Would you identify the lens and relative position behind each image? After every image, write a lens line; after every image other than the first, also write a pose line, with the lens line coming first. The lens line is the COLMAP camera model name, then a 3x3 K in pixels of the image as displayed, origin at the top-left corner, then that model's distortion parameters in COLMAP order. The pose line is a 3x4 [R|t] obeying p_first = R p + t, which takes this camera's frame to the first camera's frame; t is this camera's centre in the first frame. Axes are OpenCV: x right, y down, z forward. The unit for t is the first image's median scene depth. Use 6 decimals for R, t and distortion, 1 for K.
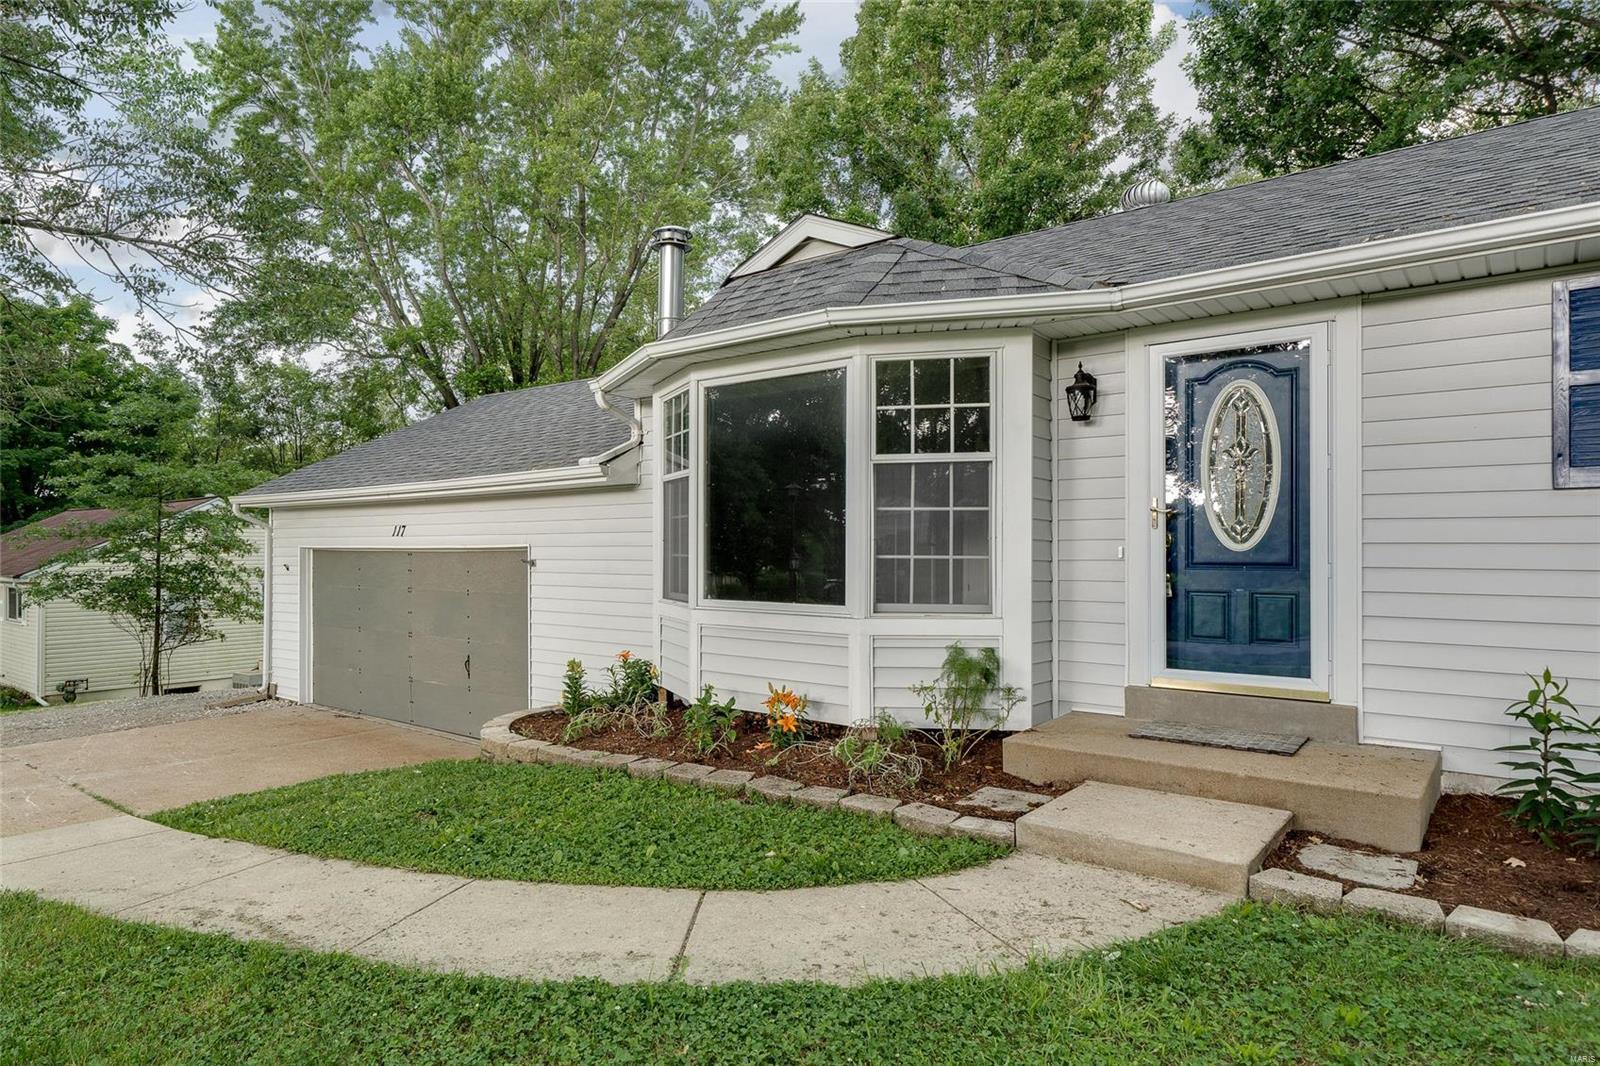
lens RADIAL K [[921.8, 0, 752.9], [0, 921.8, 556.7], [0, 0, 1]] dist [0.004795, 0.001210]
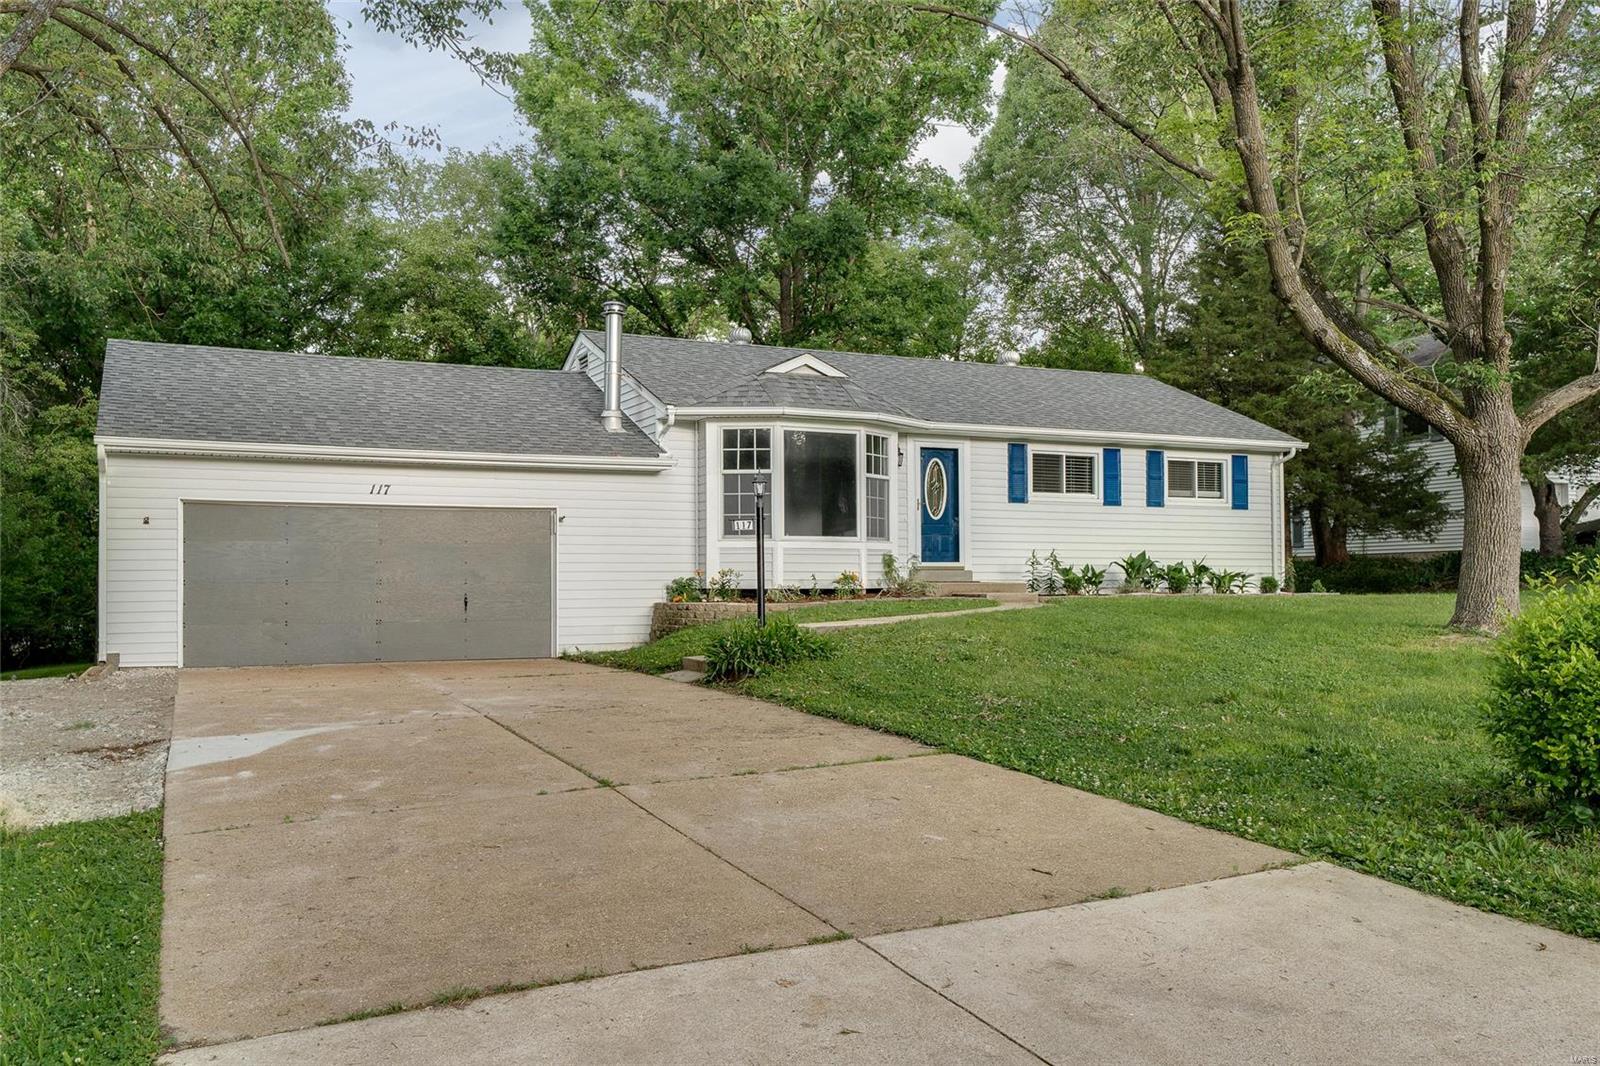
lens RADIAL K [[1125.1, 0, 799.0], [0, 1125.1, 547.2], [0, 0, 1]] dist [0.008250, -0.005902]
pose [[0.446047, 0.026063, 0.894630, -2.526328], [0.014880, 0.999222, -0.036529, 0.183505], [-0.894886, 0.029606, 0.445312, -0.127288]]
